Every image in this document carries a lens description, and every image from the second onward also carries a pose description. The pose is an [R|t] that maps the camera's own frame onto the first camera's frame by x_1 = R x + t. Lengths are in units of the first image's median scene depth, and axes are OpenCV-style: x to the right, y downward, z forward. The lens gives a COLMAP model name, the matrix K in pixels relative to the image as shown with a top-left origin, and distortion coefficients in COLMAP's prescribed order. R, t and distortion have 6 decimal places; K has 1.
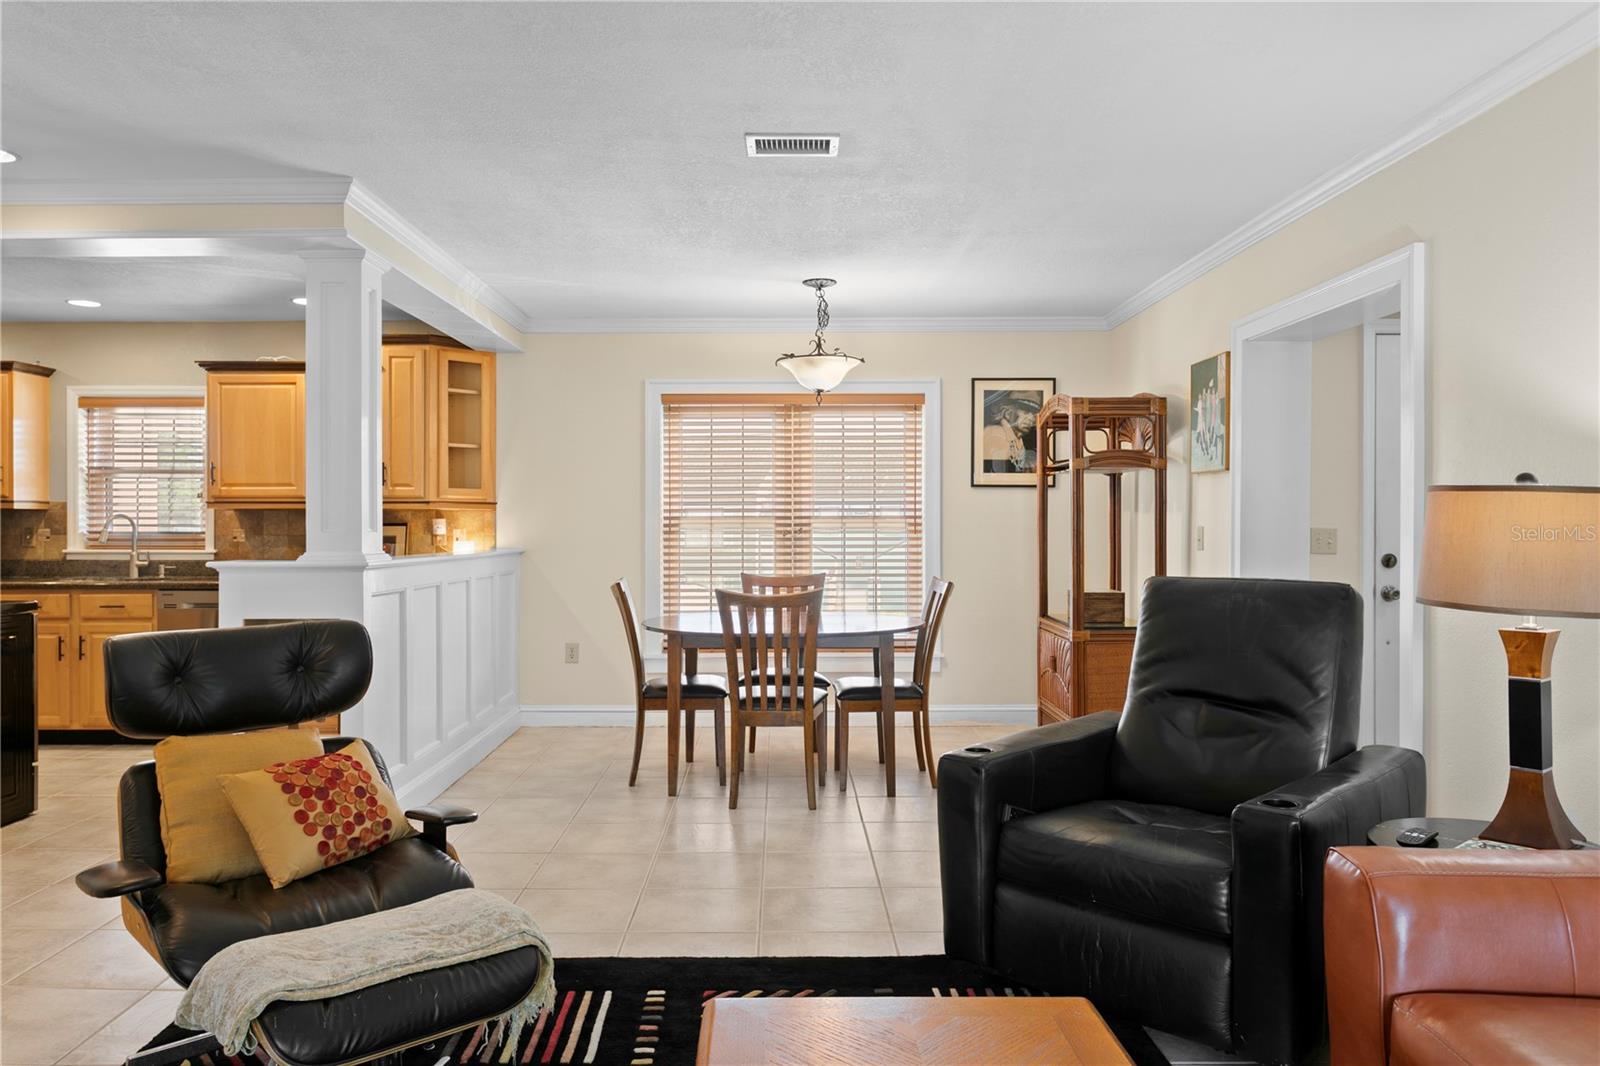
lens RADIAL K [[1094.9, 0, 771.3], [0, 1094.9, 530.4], [0, 0, 1]] dist [-0.003597, 0.001511]
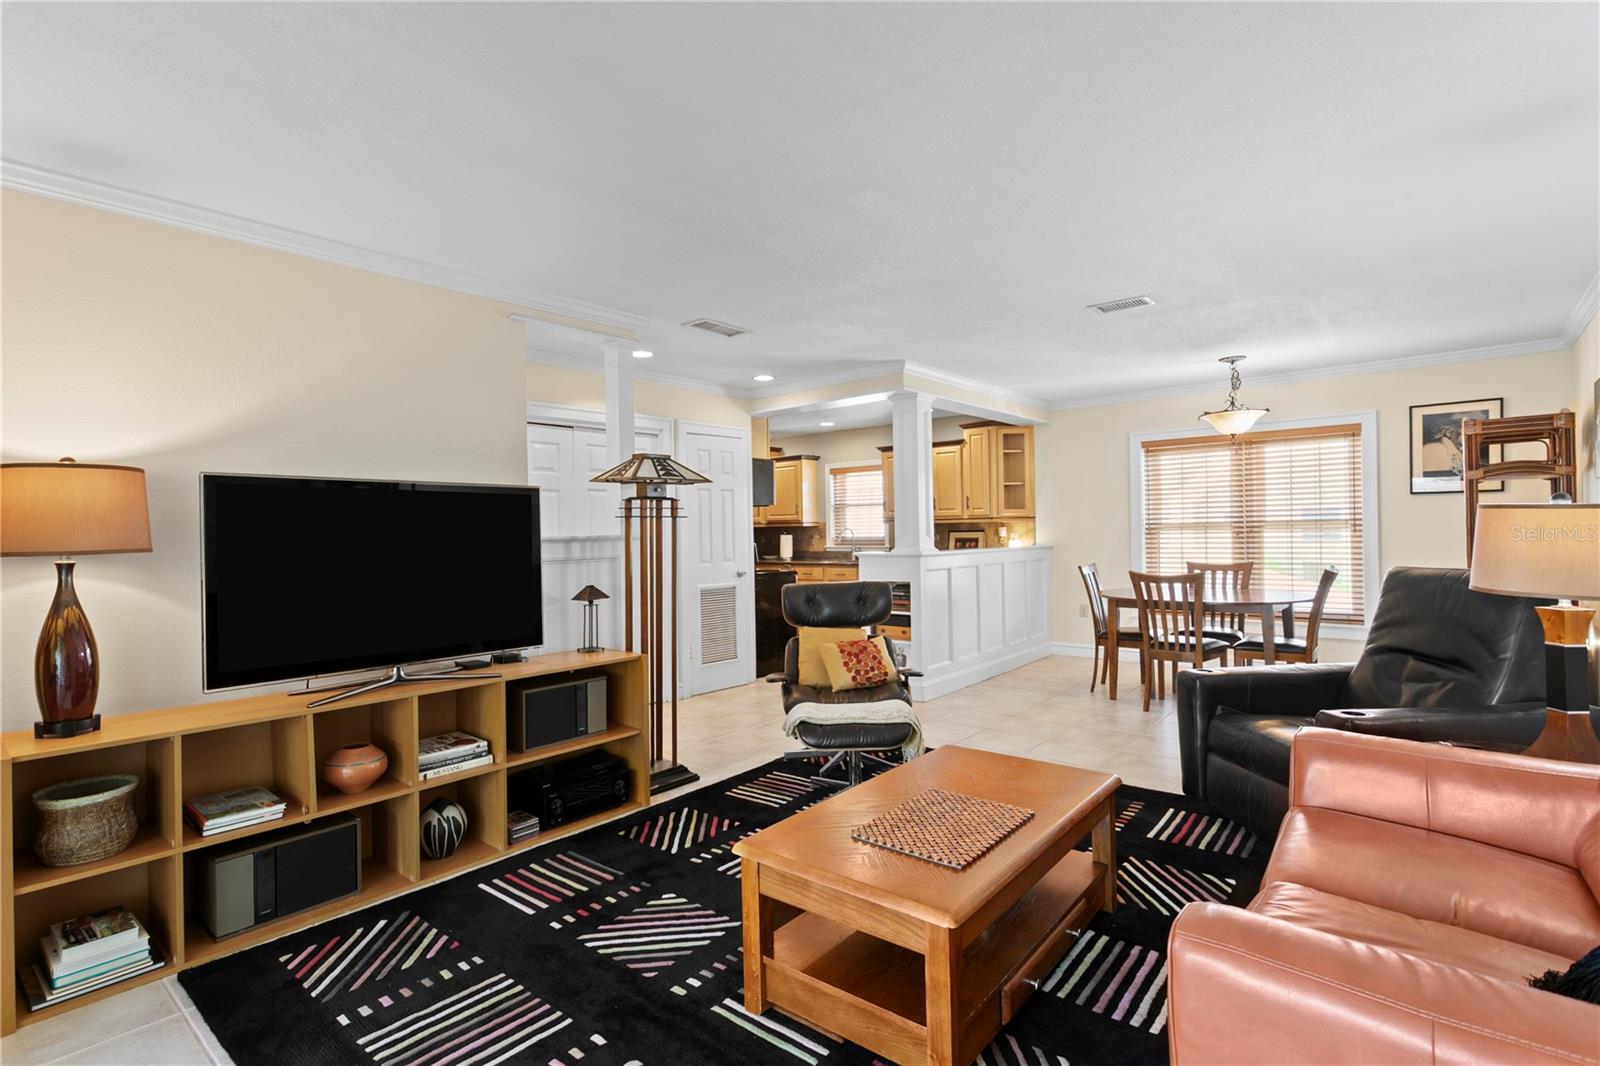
lens RADIAL K [[765.6, 0, 780.2], [0, 765.6, 533.5], [0, 0, 1]] dist [0.004837, 0.001398]
pose [[0.762247, -0.011950, -0.647176, 0.206107], [0.015518, 0.999880, -0.000186, -0.006157], [0.647100, -0.009901, 0.762341, -0.128022]]
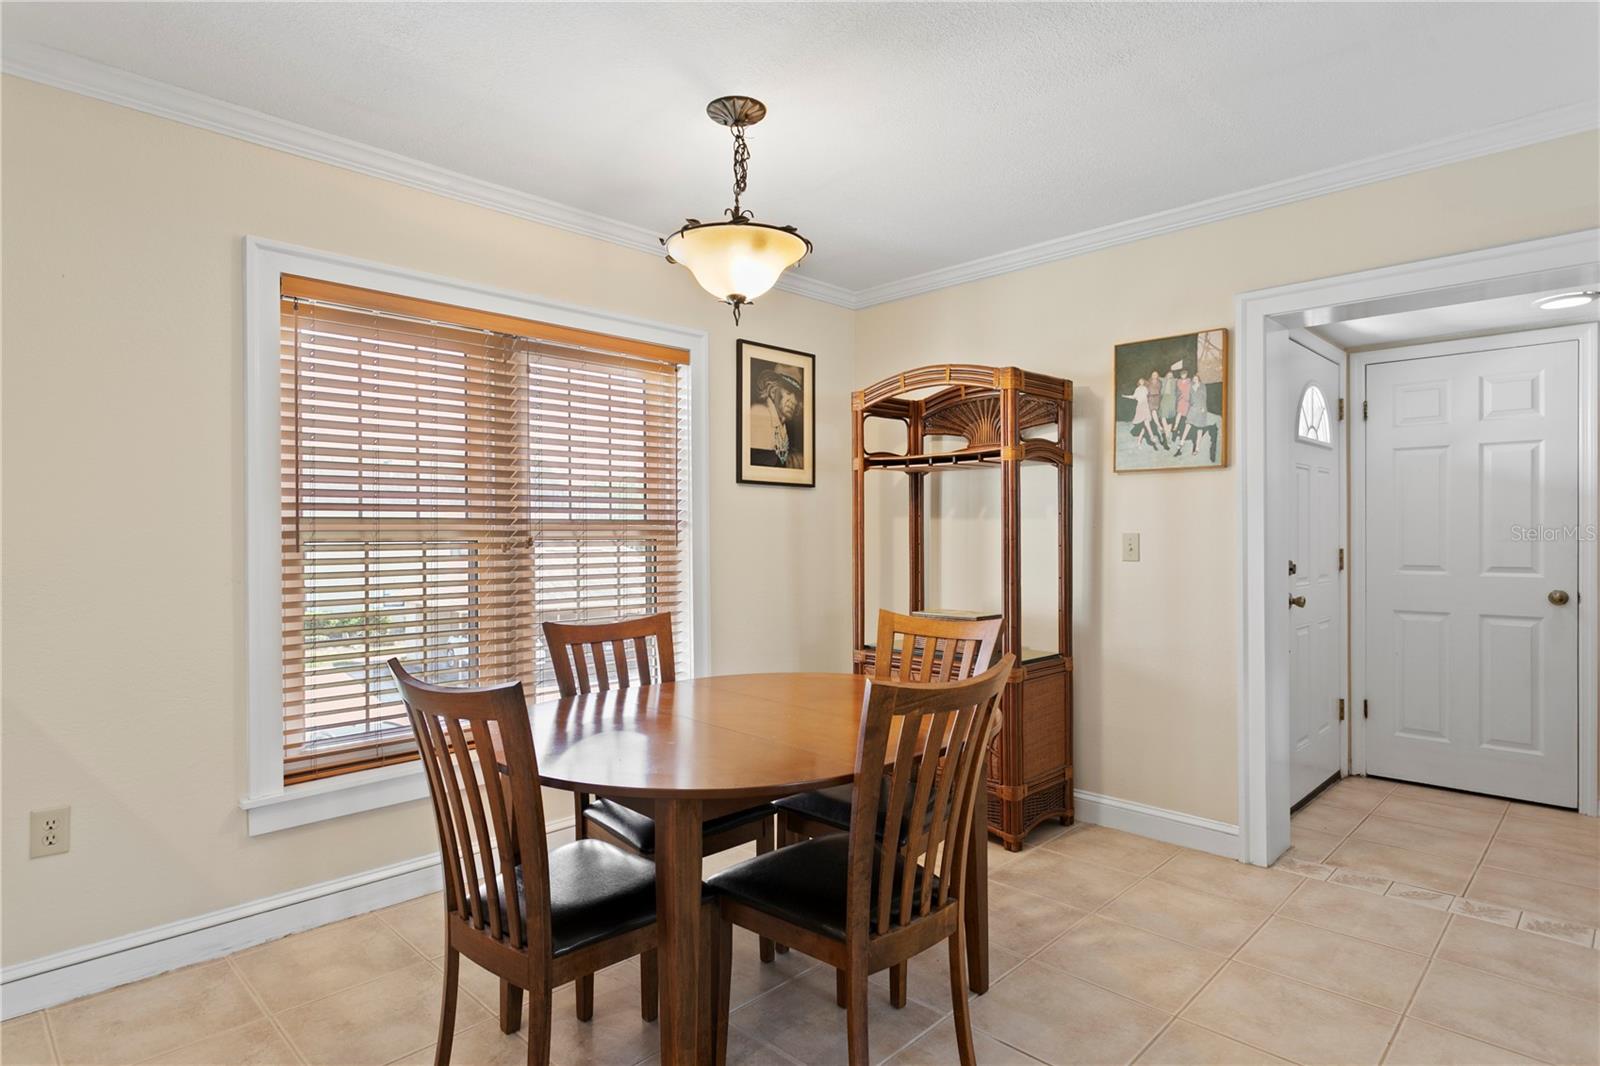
lens RADIAL K [[867.2, 0, 774.4], [0, 867.2, 536.8], [0, 0, 1]] dist [-0.000148, 0.000988]
pose [[0.702457, -0.003787, 0.711716, -0.232229], [0.006430, 0.999979, -0.001025, -0.001593], [-0.711697, 0.005296, 0.702466, 0.573721]]
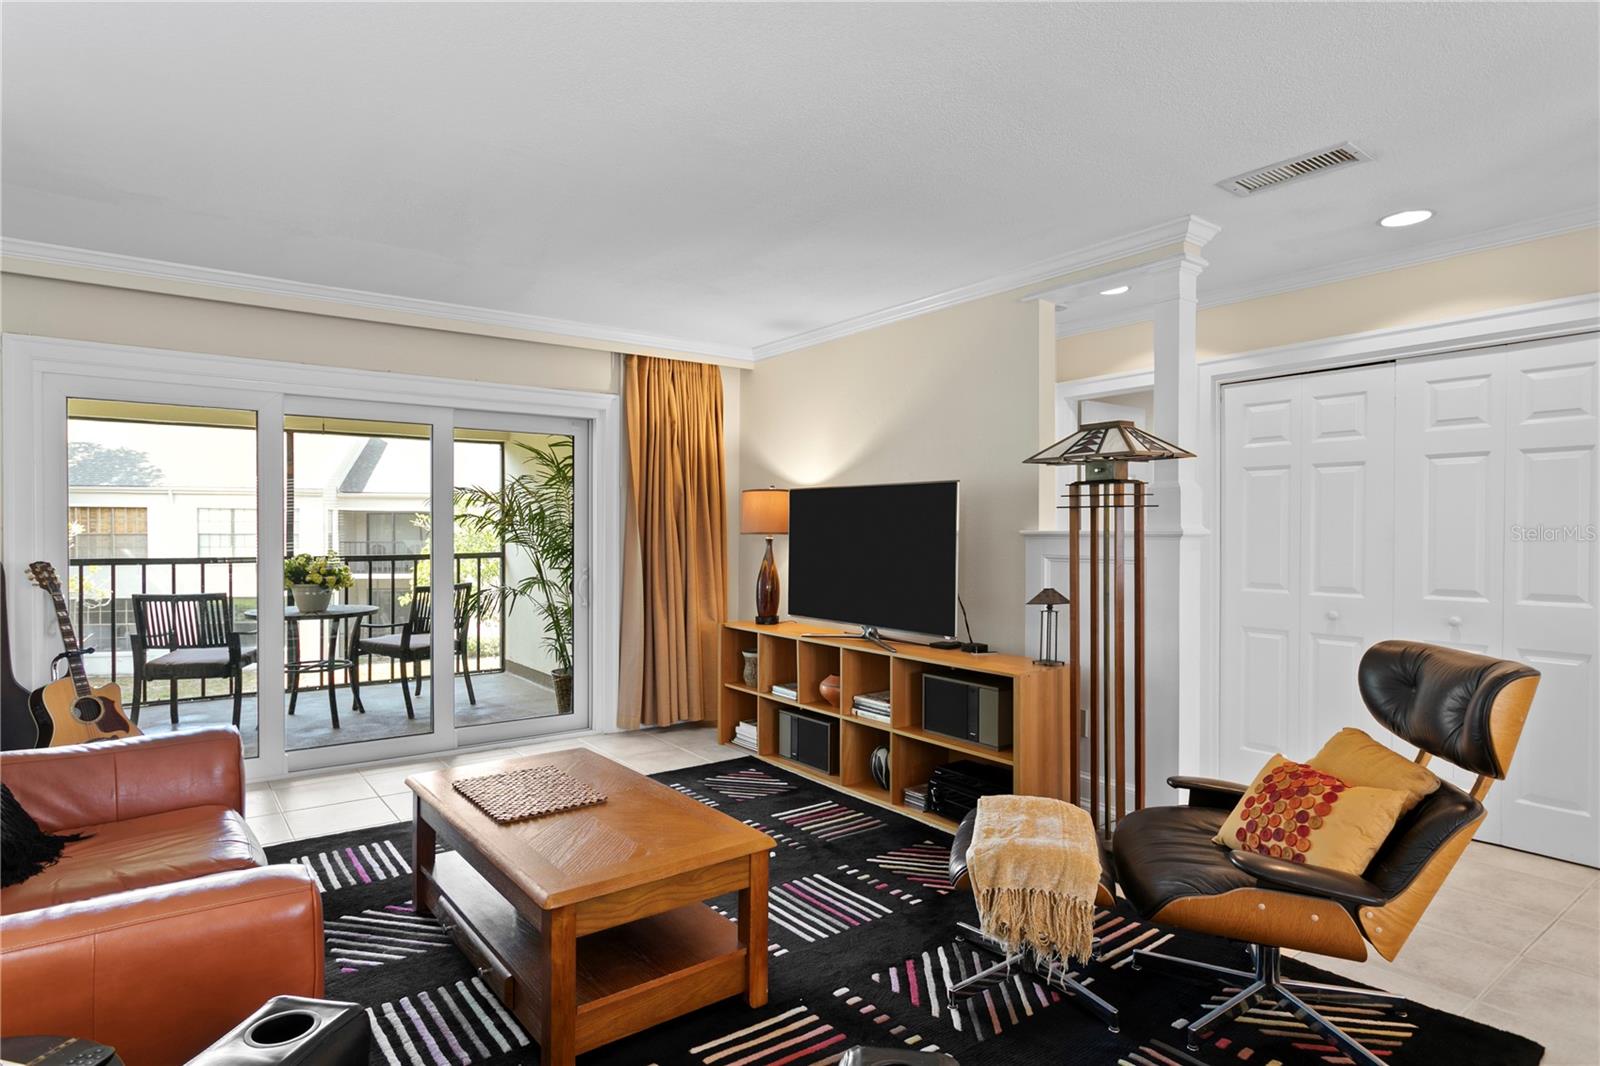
lens RADIAL K [[867.2, 0, 774.4], [0, 867.2, 536.8], [0, 0, 1]] dist [-0.000148, 0.000988]
pose [[-0.800527, 0.001509, -0.599295, 0.199706], [-0.005937, 0.999928, 0.010448, -0.007321], [0.599267, 0.011922, -0.800460, 0.569338]]
